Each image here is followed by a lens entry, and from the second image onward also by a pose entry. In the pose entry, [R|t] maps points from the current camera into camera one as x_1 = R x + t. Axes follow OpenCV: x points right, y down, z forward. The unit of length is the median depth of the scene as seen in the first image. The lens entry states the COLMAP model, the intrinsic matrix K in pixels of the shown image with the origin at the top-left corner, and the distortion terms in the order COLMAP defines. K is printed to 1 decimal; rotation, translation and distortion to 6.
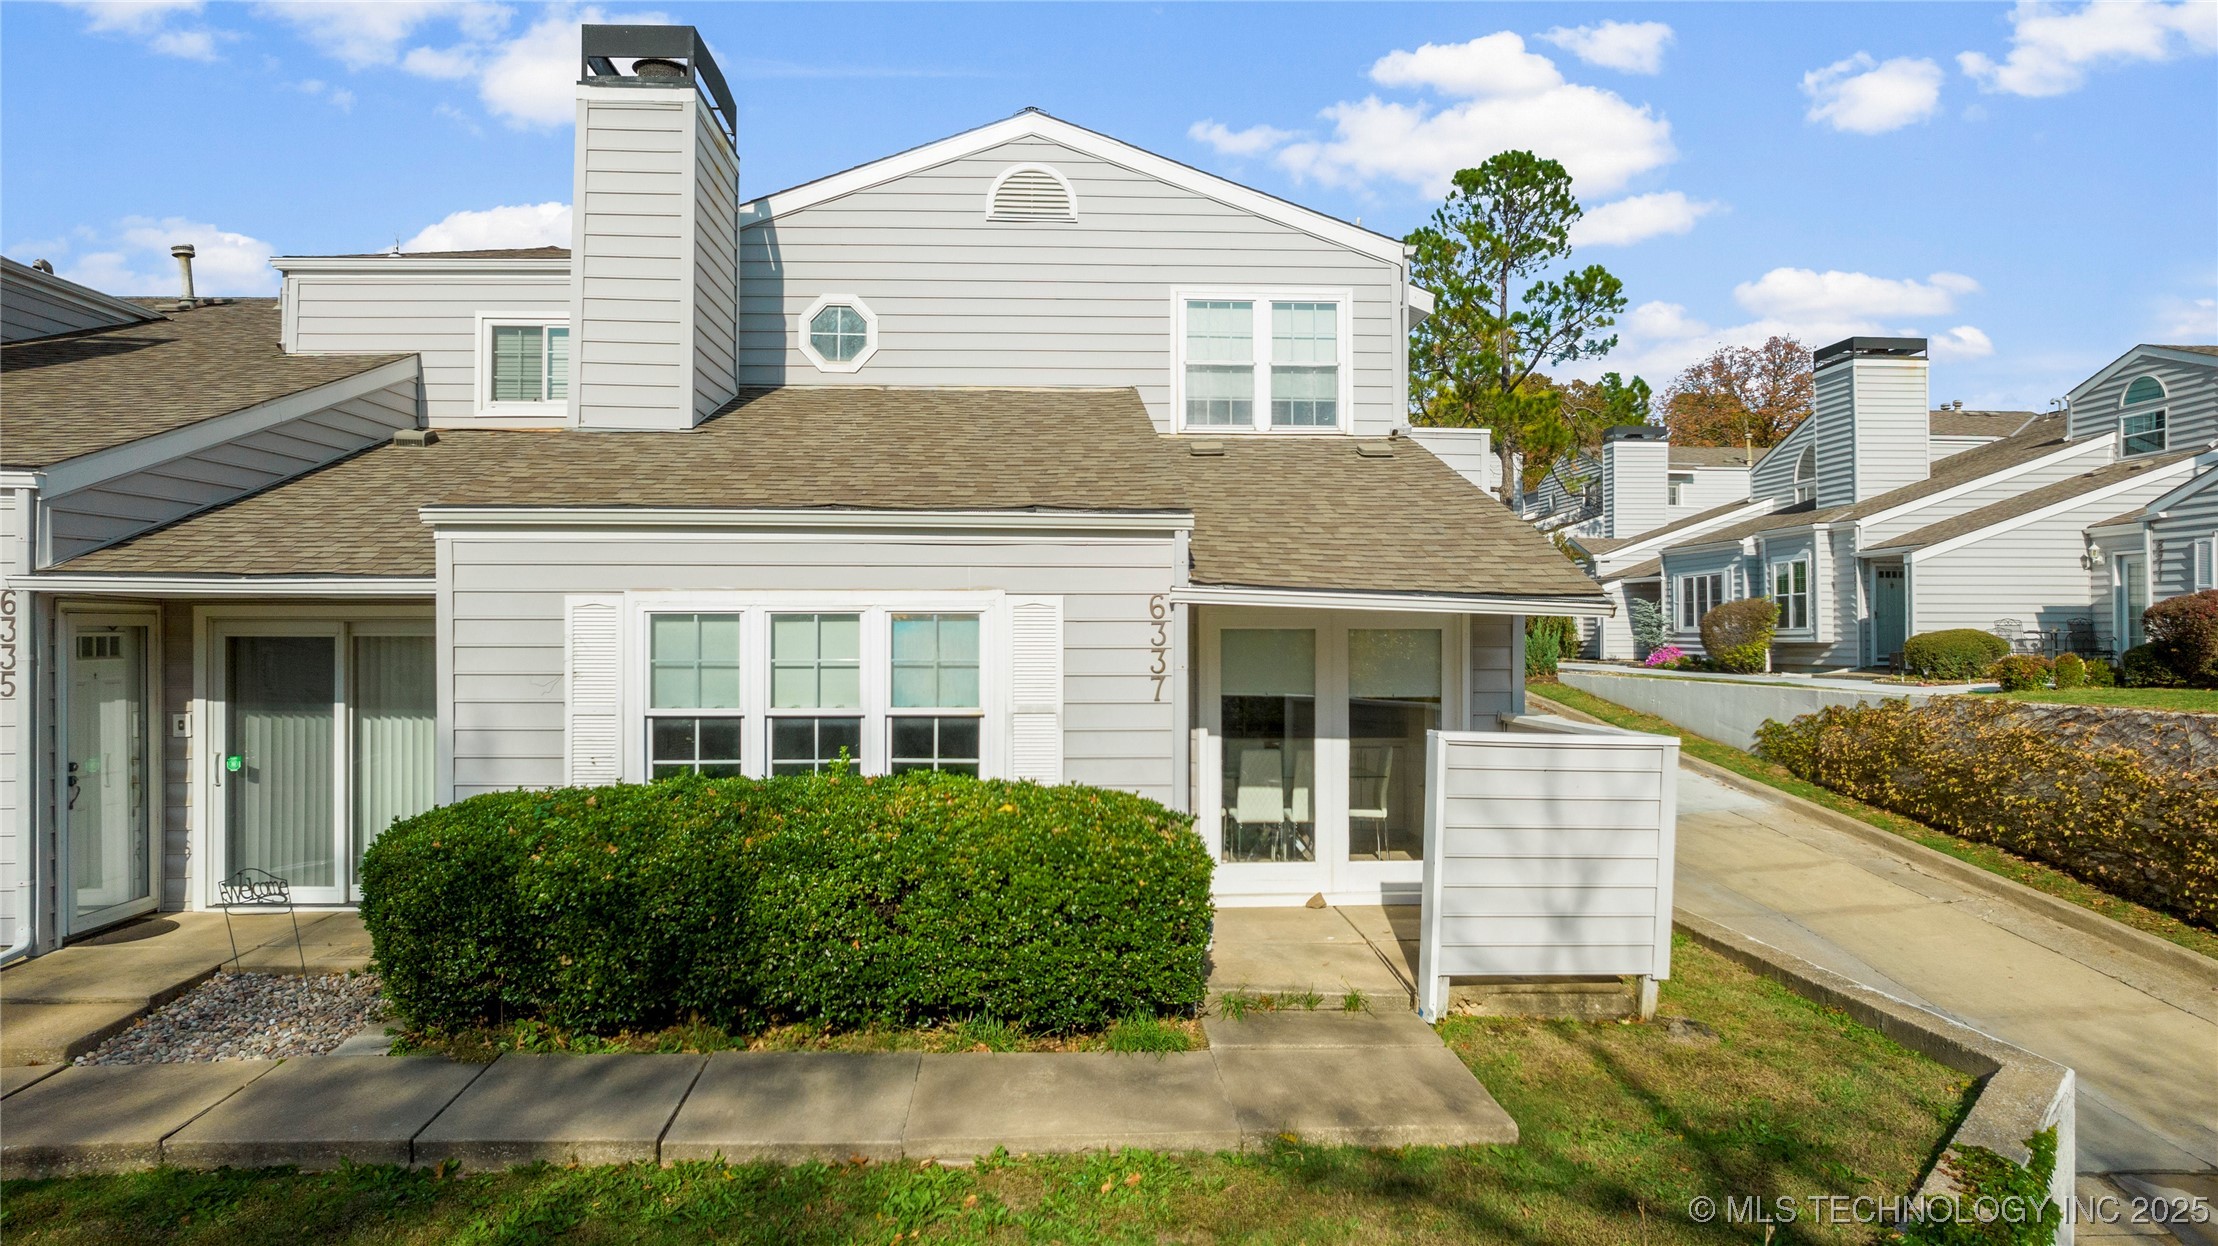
lens RADIAL K [[1438.9, 0, 1109.0], [0, 1438.9, 623.0], [0, 0, 1]] dist [-0.088880, 0.073640]
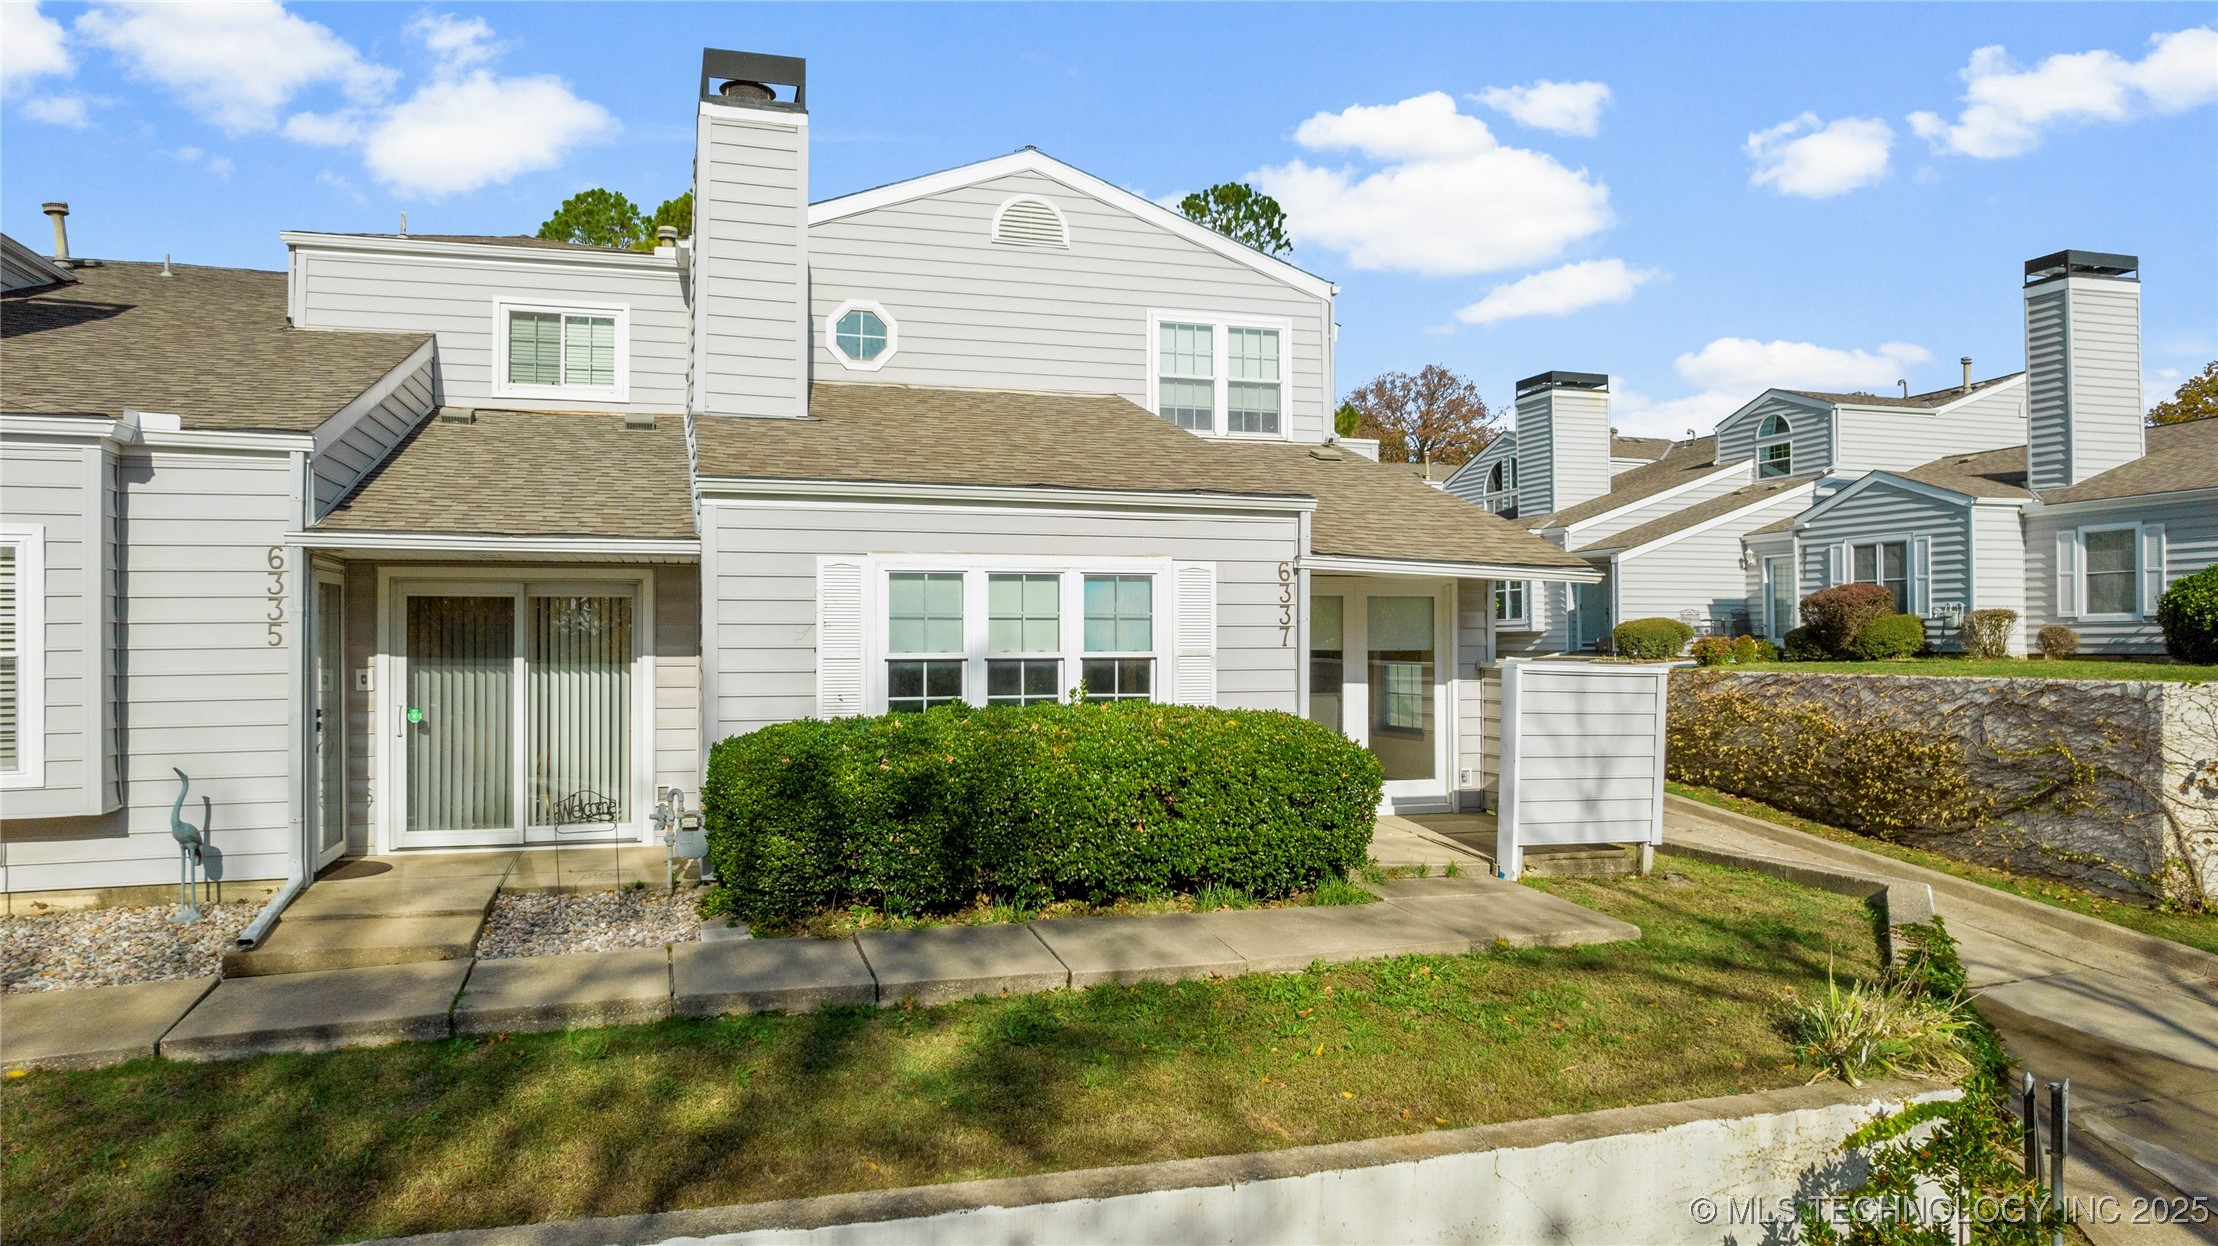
lens RADIAL K [[1438.9, 0, 1109.0], [0, 1438.9, 623.0], [0, 0, 1]] dist [-0.088880, 0.073640]
pose [[0.968878, 0.000637, 0.247540, -0.274958], [0.000459, 0.999990, -0.004372, 0.025294], [-0.247540, 0.004349, 0.968868, -0.121144]]
